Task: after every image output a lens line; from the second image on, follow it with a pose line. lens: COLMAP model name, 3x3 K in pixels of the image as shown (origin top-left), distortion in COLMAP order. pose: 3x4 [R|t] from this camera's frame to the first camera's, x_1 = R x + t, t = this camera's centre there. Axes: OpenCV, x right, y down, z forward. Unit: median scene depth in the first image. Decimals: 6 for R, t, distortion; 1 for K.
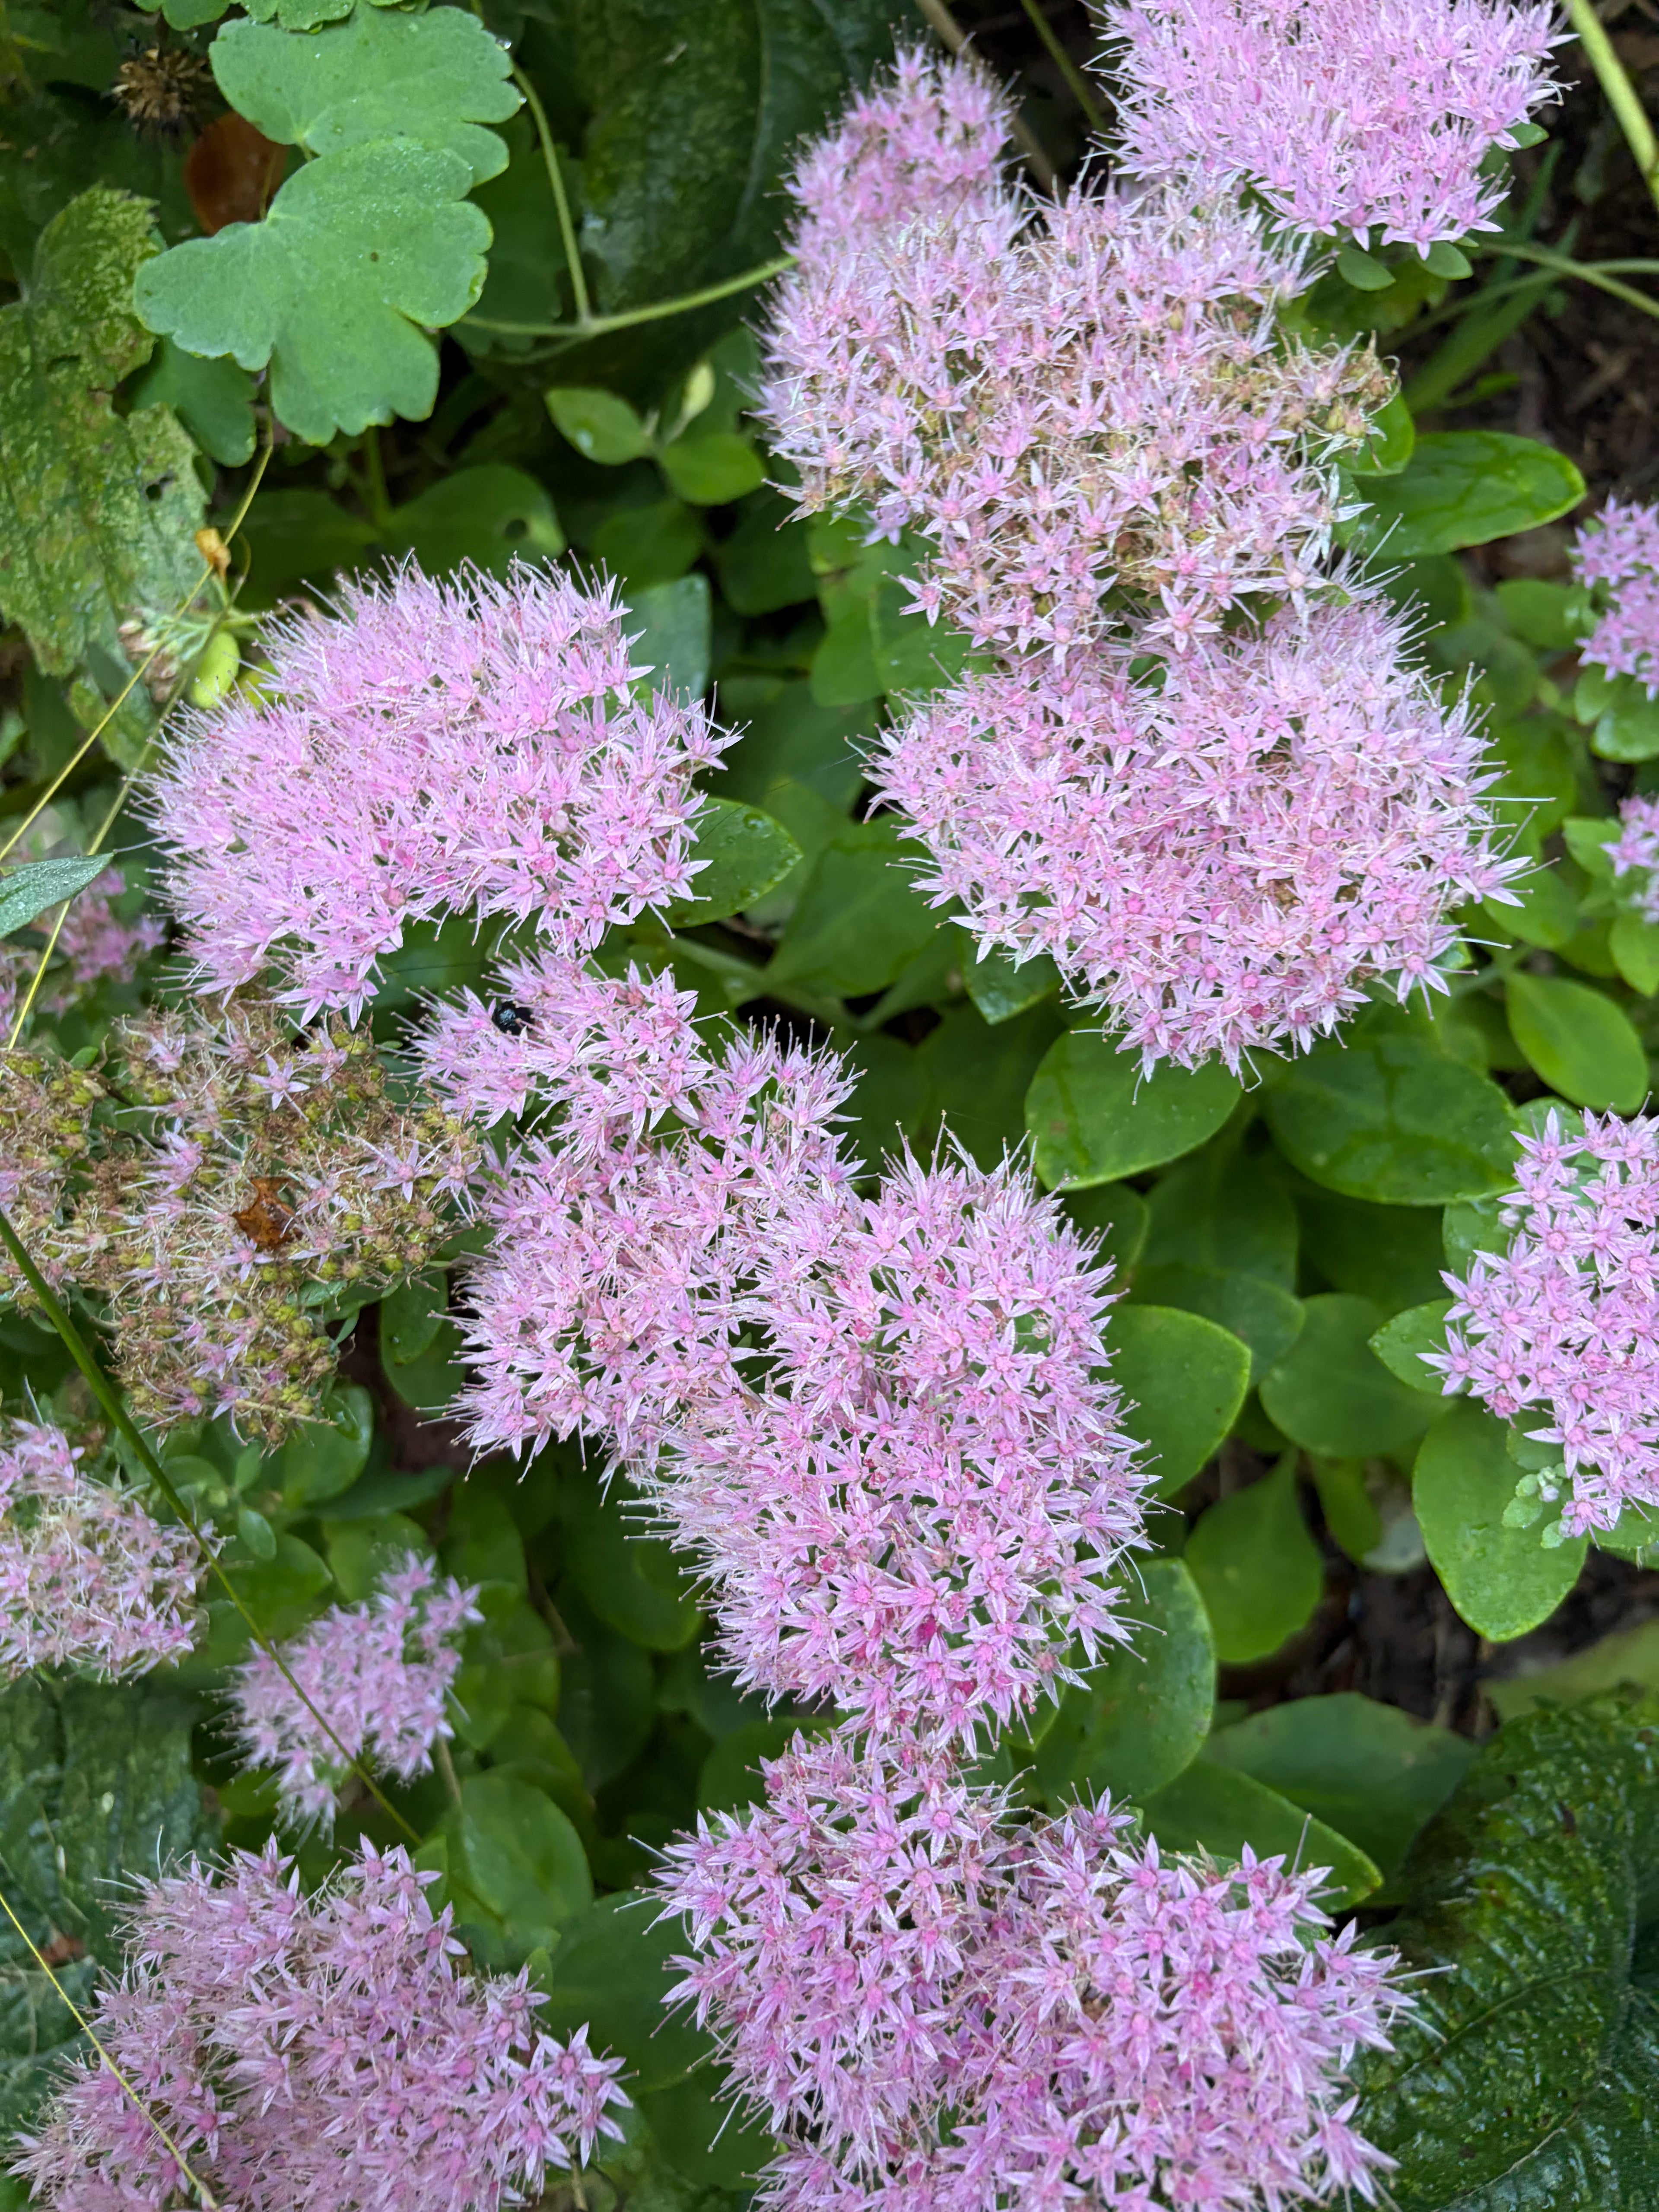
lens RADIAL K [[1713.3, 0, 829.5], [0, 1713.3, 1106.0], [0, 0, 1]] dist [-0.006363, -0.023824]
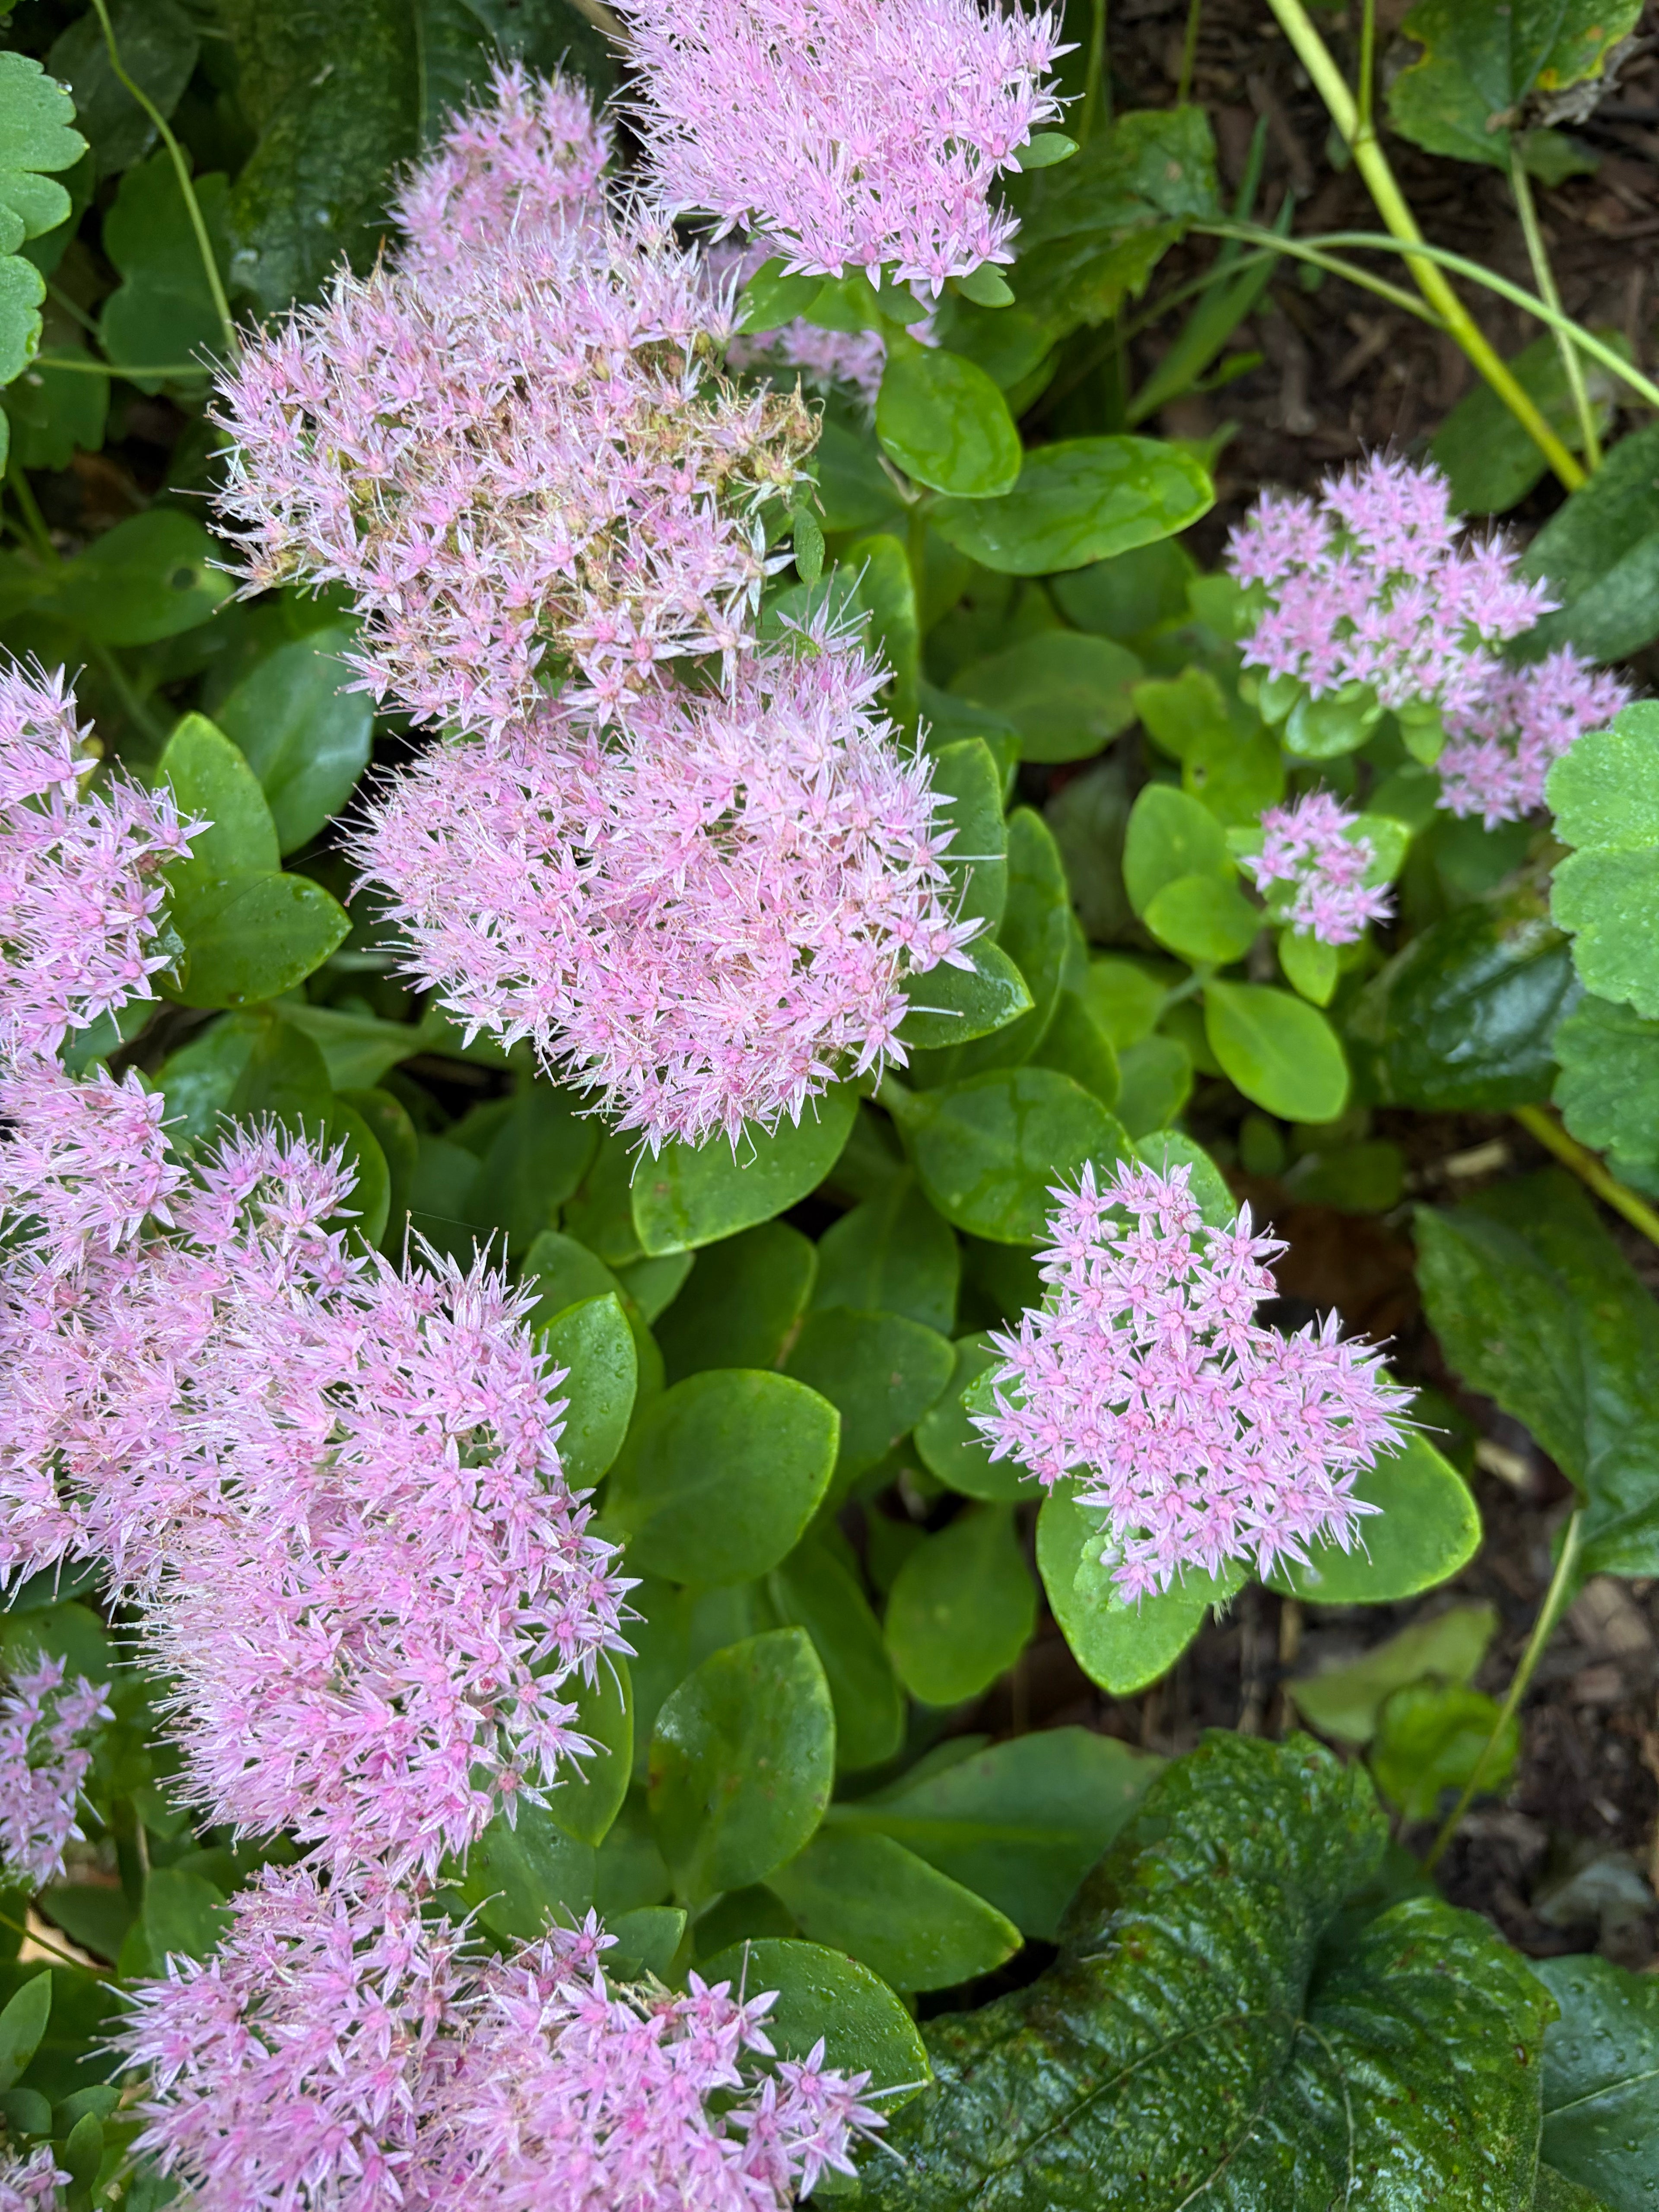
lens RADIAL K [[1713.3, 0, 829.5], [0, 1713.3, 1106.0], [0, 0, 1]] dist [-0.006363, -0.023824]
pose [[0.998494, -0.052743, 0.015120, 0.281225], [0.052536, 0.998524, 0.013787, -0.054248], [-0.015825, -0.012972, 0.999791, 0.035790]]
